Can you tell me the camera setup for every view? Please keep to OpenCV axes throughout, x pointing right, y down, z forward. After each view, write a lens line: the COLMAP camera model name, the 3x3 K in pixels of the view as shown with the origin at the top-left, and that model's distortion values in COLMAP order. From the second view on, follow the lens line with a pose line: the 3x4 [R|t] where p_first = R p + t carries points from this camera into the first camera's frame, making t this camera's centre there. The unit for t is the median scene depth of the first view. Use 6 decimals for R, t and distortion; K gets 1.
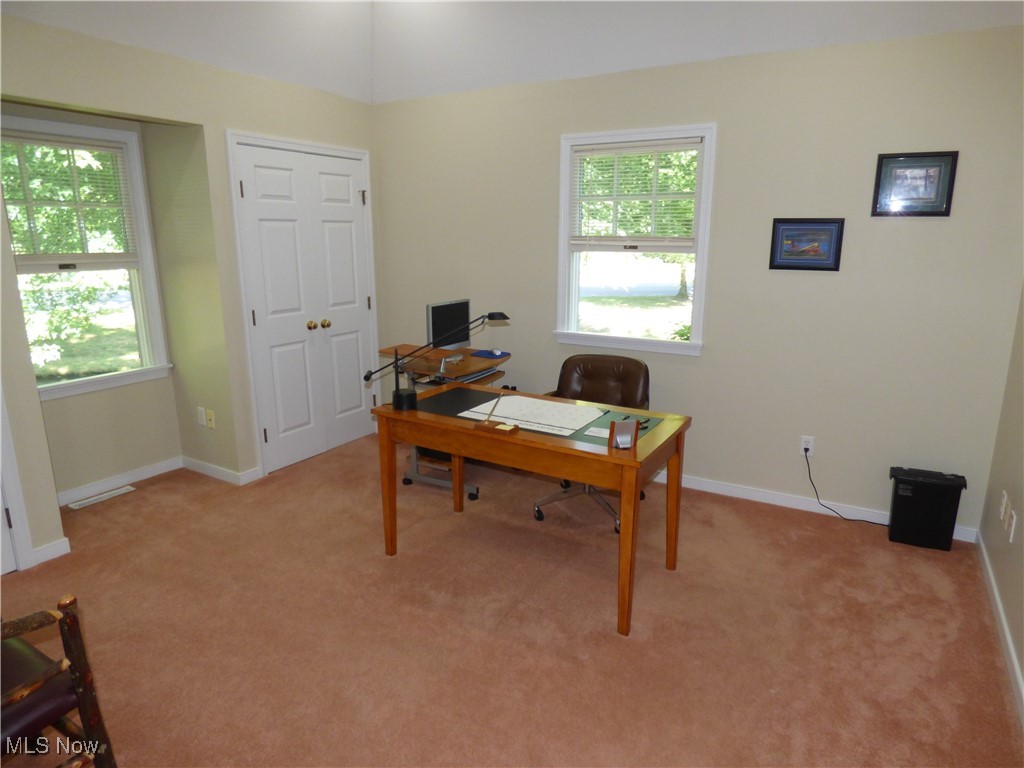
lens RADIAL K [[616.9, 0, 517.9], [0, 616.9, 385.9], [0, 0, 1]] dist [0.000854, -0.017418]
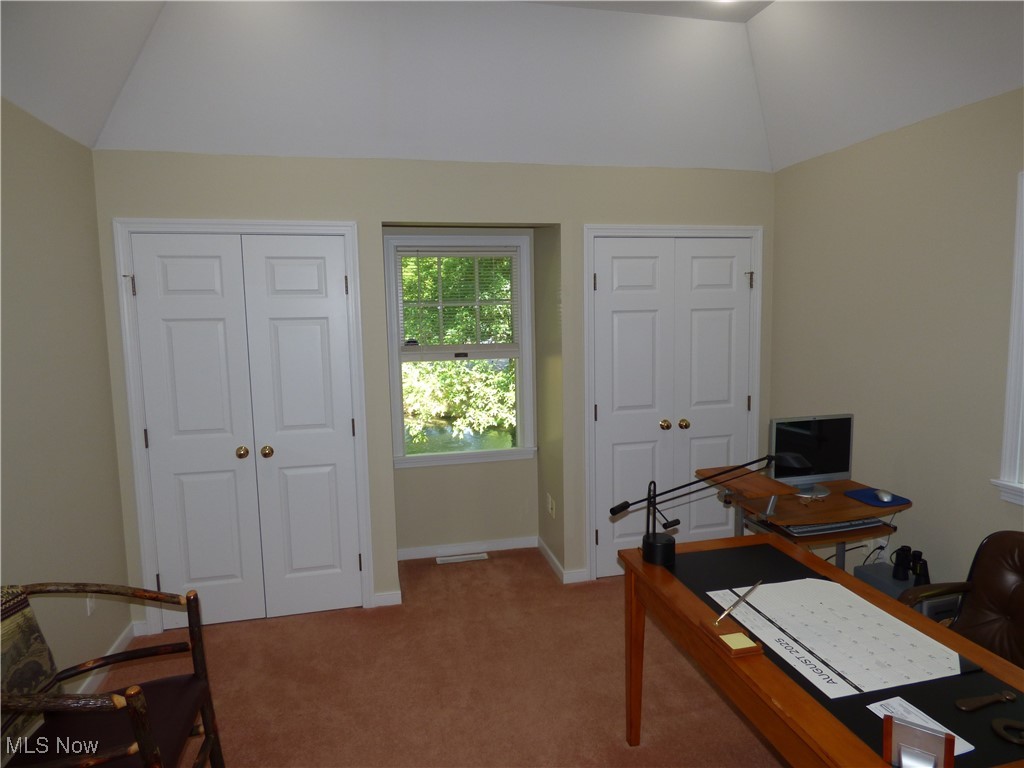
lens RADIAL K [[616.9, 0, 517.9], [0, 616.9, 385.9], [0, 0, 1]] dist [0.000854, -0.017418]
pose [[0.689036, 0.067746, -0.721554, 0.174310], [-0.150491, 0.987294, -0.051013, -0.083088], [0.708930, 0.143737, 0.690477, 0.244595]]
